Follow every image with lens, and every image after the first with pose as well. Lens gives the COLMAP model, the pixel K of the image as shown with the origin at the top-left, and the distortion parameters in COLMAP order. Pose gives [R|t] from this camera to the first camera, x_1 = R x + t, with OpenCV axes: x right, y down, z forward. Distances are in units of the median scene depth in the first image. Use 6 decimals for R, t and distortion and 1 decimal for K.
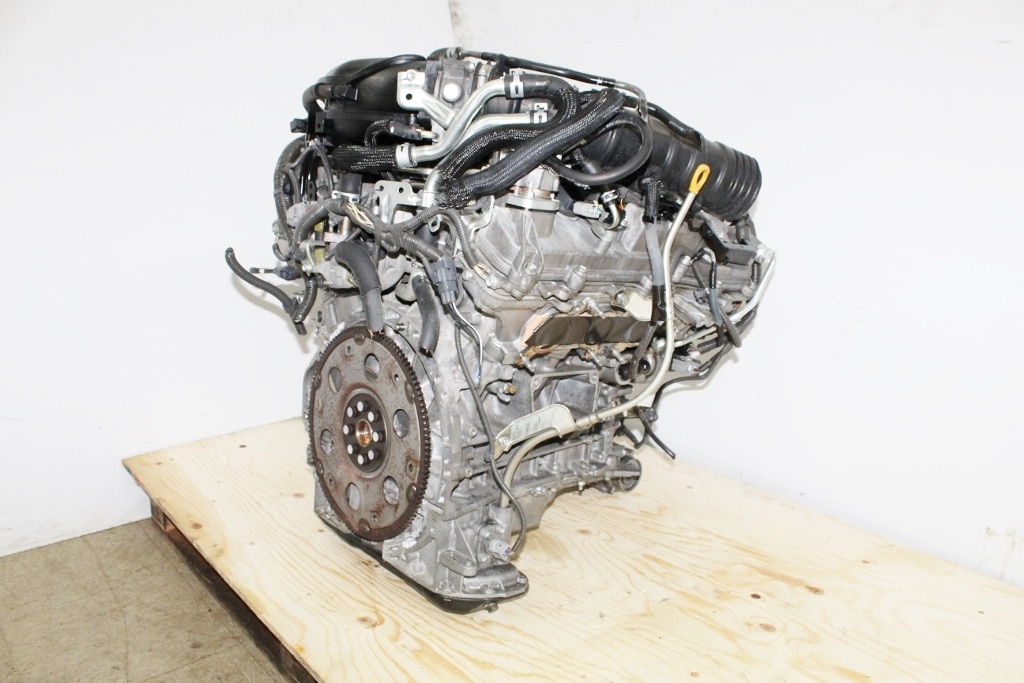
lens RADIAL K [[840.5, 0, 512.0], [0, 840.5, 341.5], [0, 0, 1]] dist [-0.166201, 0.138352]
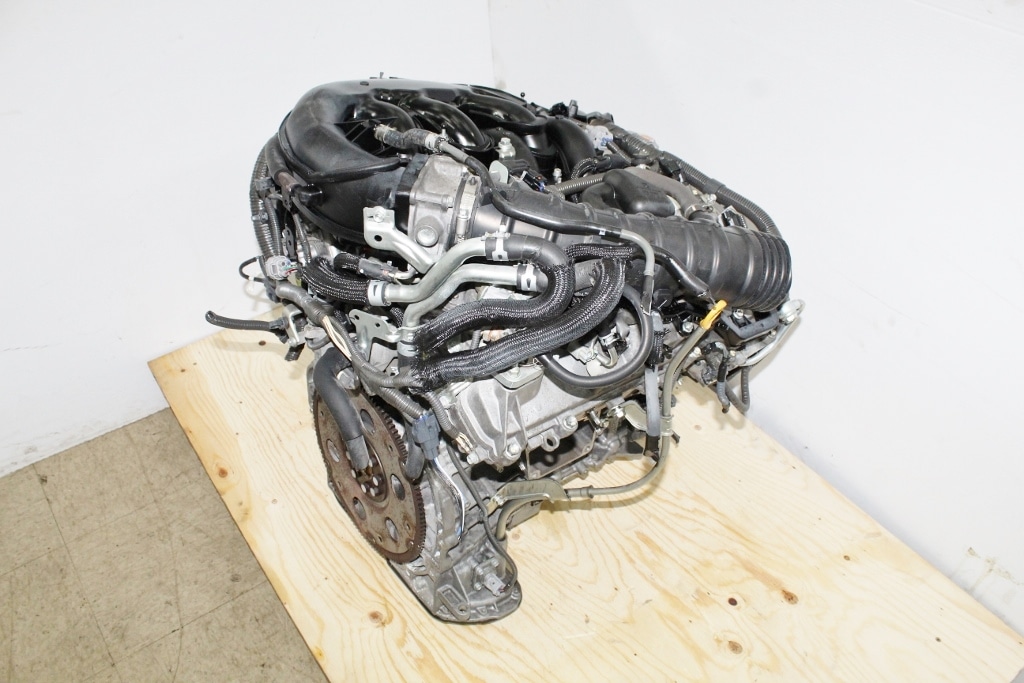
lens RADIAL K [[840.5, 0, 512.0], [0, 840.5, 341.5], [0, 0, 1]] dist [-0.166201, 0.138352]
pose [[0.997761, 0.037688, -0.055259, 0.050199], [-0.009979, 0.900775, 0.434171, -0.443042], [0.066139, -0.432647, 0.899134, 0.144860]]
